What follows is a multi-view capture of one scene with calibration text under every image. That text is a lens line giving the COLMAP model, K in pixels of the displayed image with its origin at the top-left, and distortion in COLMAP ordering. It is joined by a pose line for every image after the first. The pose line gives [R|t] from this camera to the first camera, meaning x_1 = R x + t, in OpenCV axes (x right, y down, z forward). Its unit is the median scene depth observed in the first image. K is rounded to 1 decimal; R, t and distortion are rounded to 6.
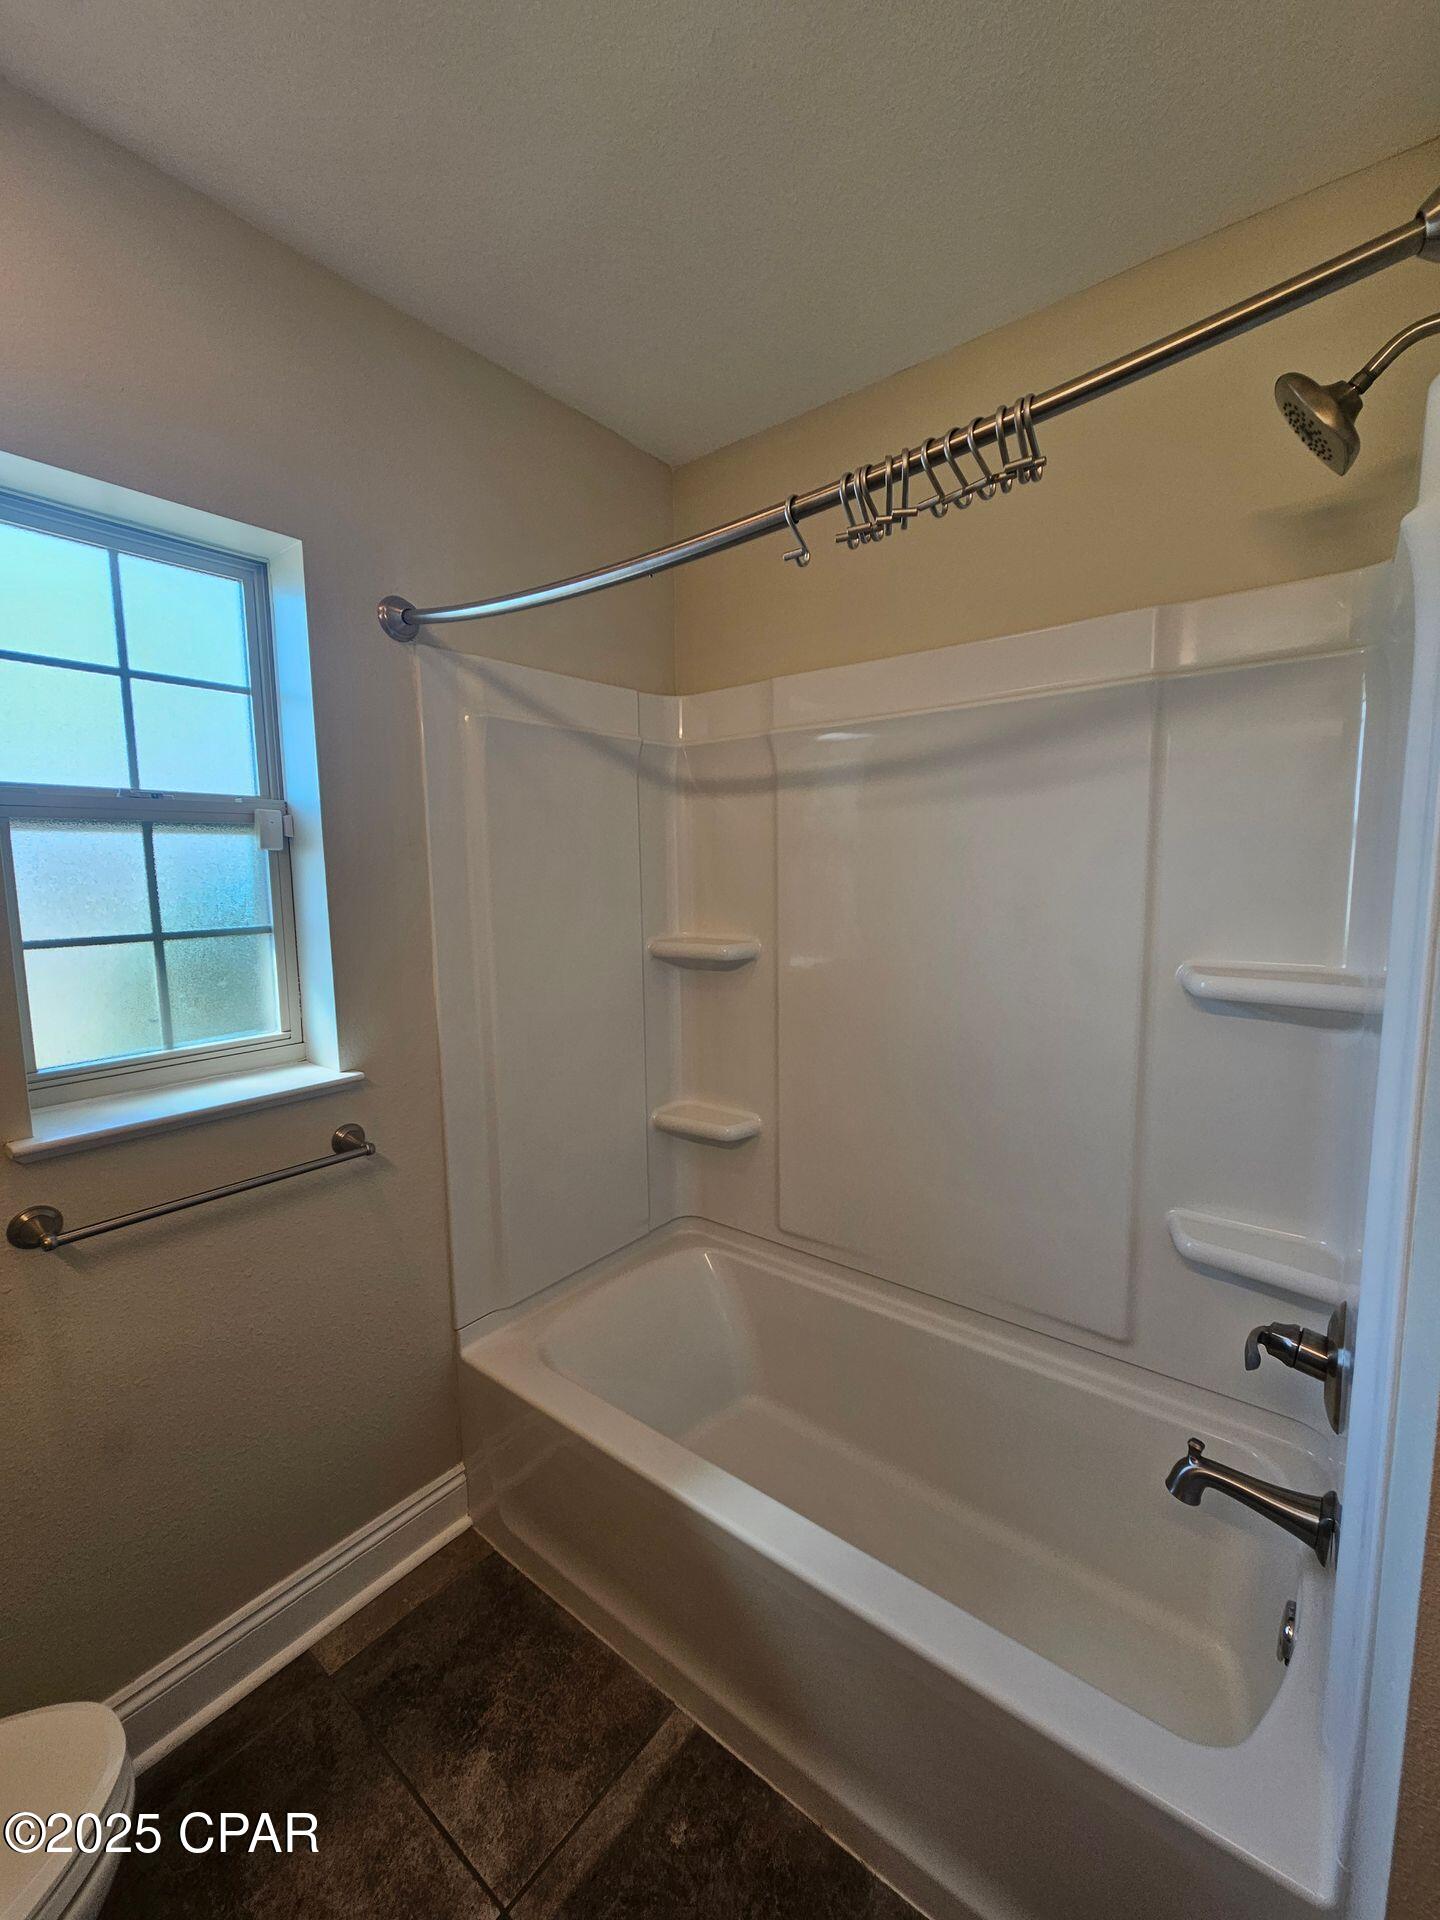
lens RADIAL K [[789.9, 0, 720.0], [0, 789.9, 960.0], [0, 0, 1]] dist [0.001478, 0.000362]
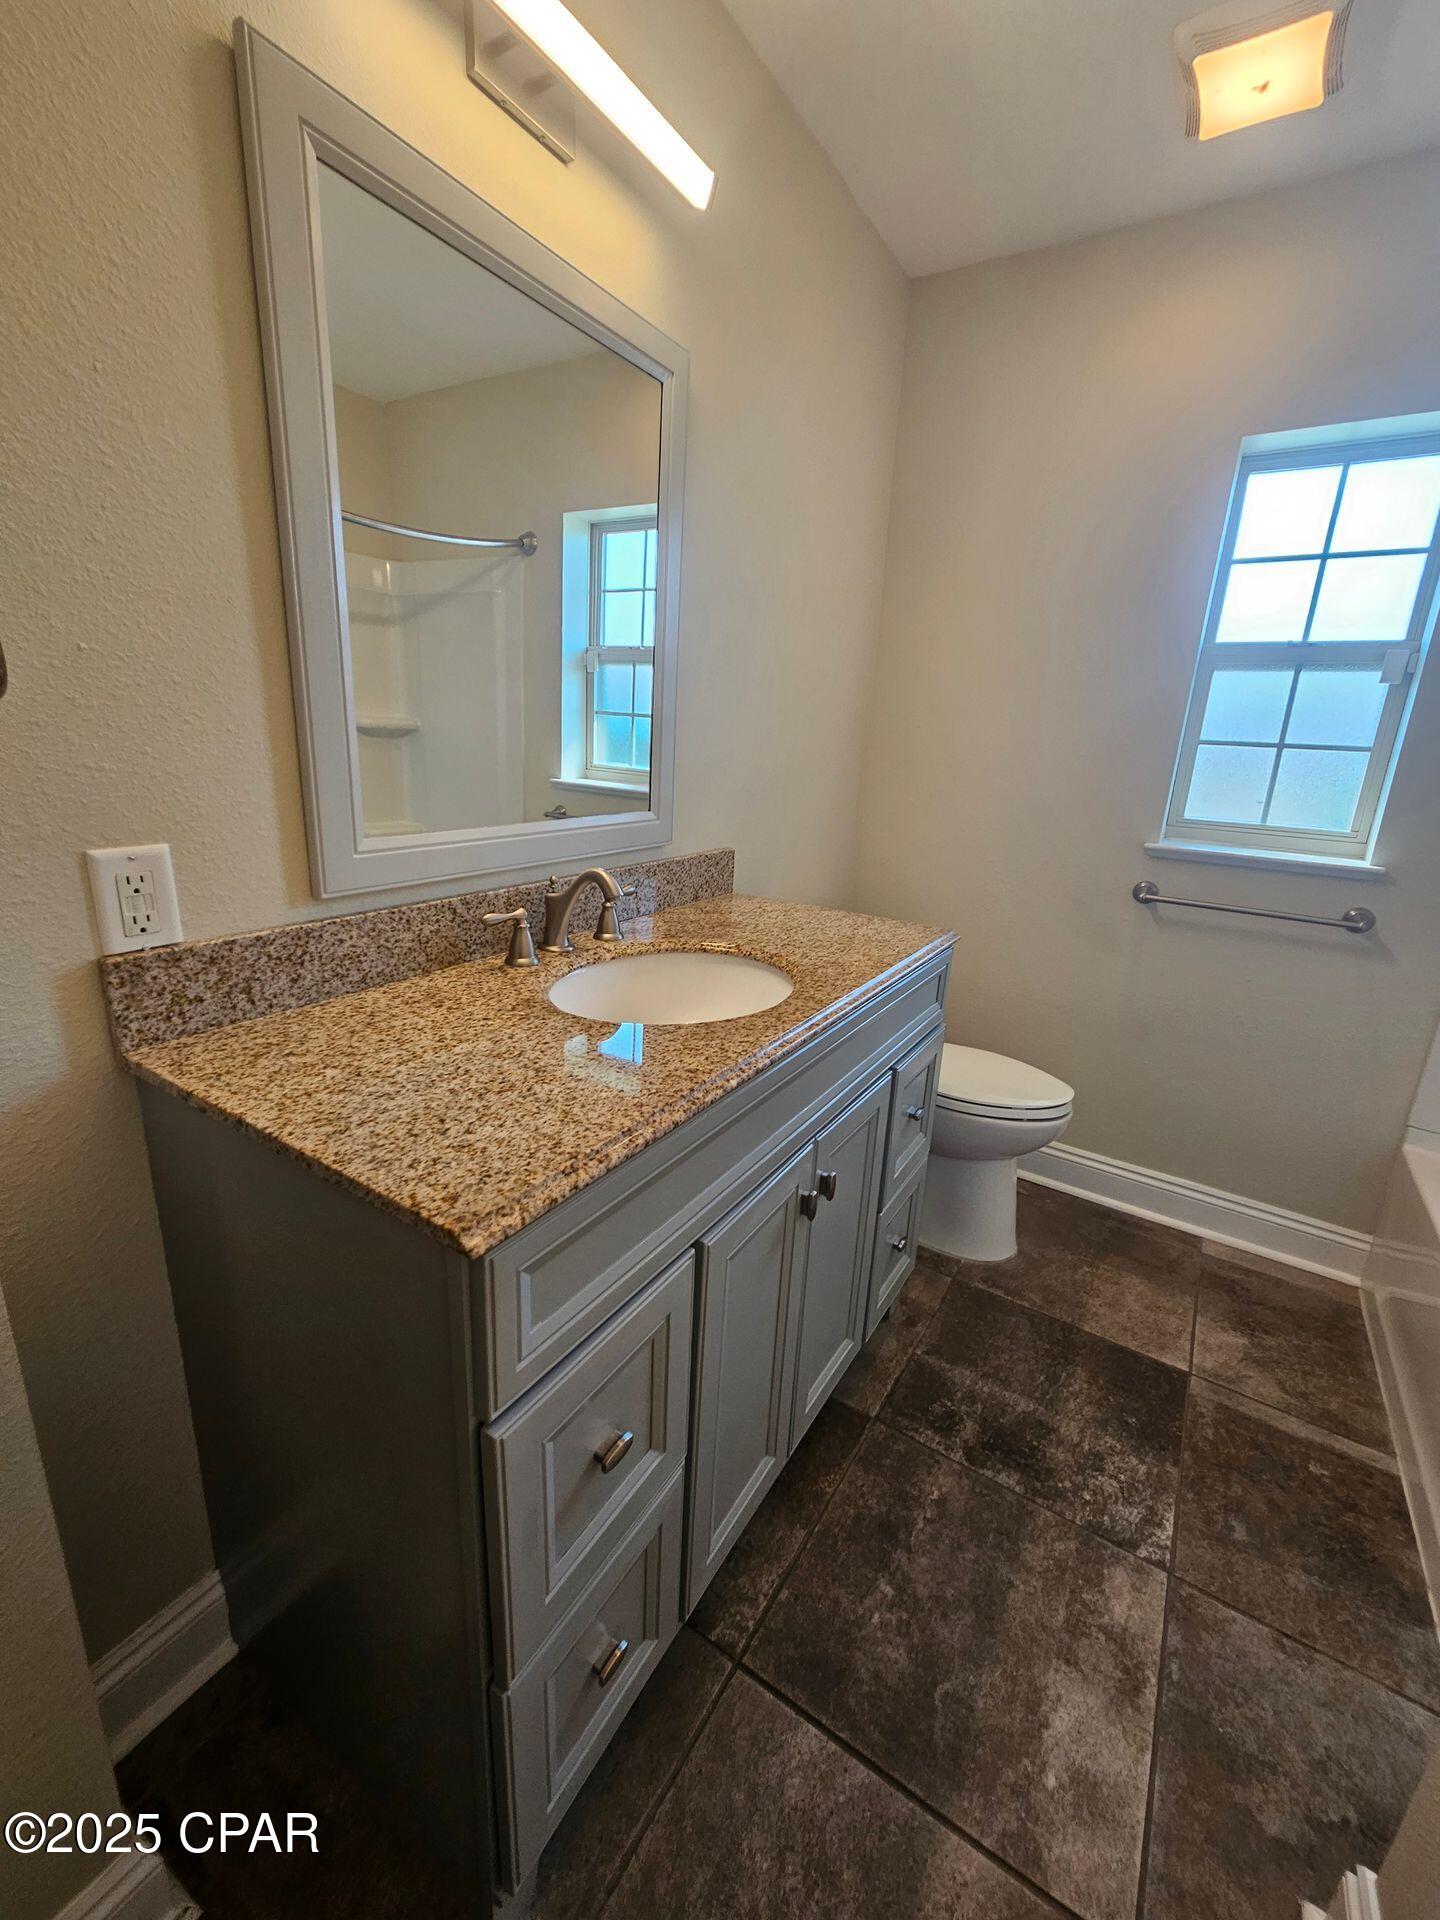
lens RADIAL K [[786.5, 0, 720.0], [0, 786.5, 960.0], [0, 0, 1]] dist [-0.000154, -0.000403]
pose [[0.106468, 0.293117, -0.950130, 0.706350], [-0.162049, 0.947901, 0.274271, 0.120025], [0.981022, 0.124767, 0.148421, -0.202604]]
